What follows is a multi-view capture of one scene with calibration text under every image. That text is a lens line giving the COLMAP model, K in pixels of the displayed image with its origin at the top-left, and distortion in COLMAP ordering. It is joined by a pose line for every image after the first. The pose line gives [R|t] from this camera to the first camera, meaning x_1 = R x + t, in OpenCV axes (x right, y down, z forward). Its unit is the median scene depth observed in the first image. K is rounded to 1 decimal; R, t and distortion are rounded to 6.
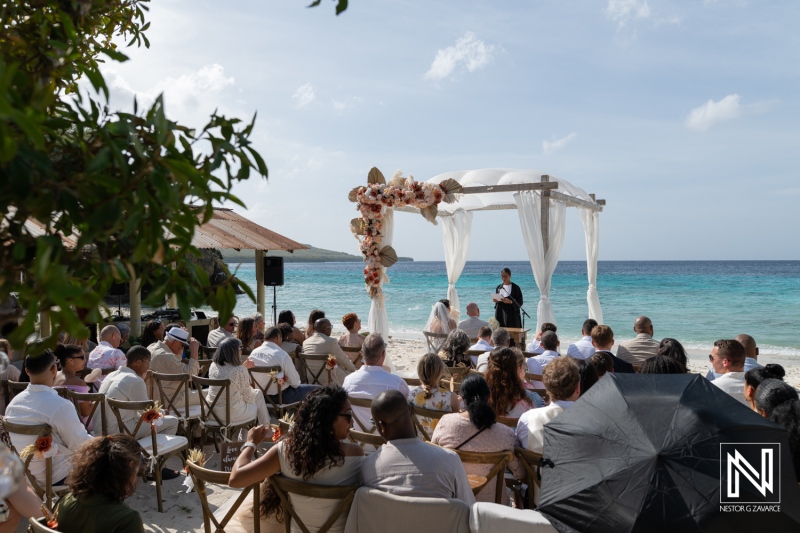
lens RADIAL K [[559.3, 0, 400.0], [0, 559.3, 266.5], [0, 0, 1]] dist [-0.042248, 0.000660]
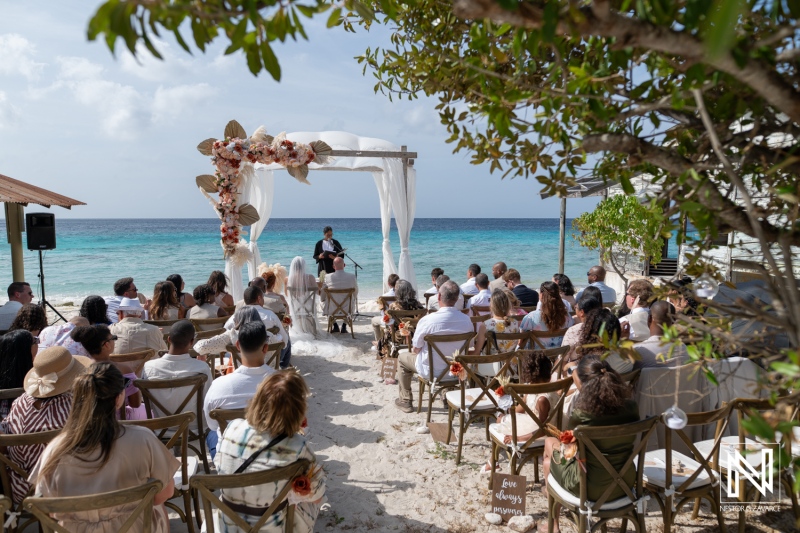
lens RADIAL K [[548.2, 0, 400.0], [0, 548.2, 266.5], [0, 0, 1]] dist [-0.041074, 0.000029]
pose [[0.769165, -0.052339, 0.636903, -0.437664], [0.004785, 0.997084, 0.076160, 0.002050], [-0.639032, -0.055533, 0.767173, 0.090819]]
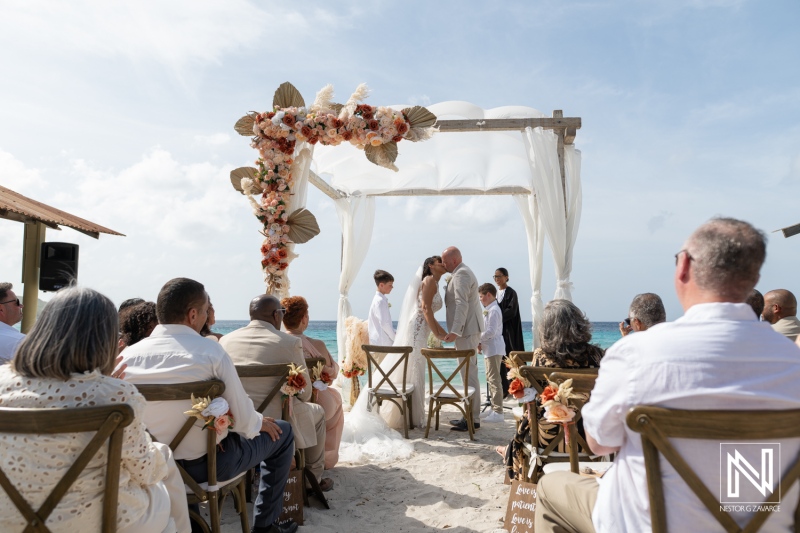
lens RADIAL K [[572.4, 0, 400.0], [0, 572.4, 266.5], [0, 0, 1]] dist [-0.037848, 0.002717]
pose [[0.915605, 0.045561, 0.399488, -0.176772], [-0.003120, 0.994334, -0.106251, 0.095846], [-0.402066, 0.096038, 0.910560, 0.391513]]
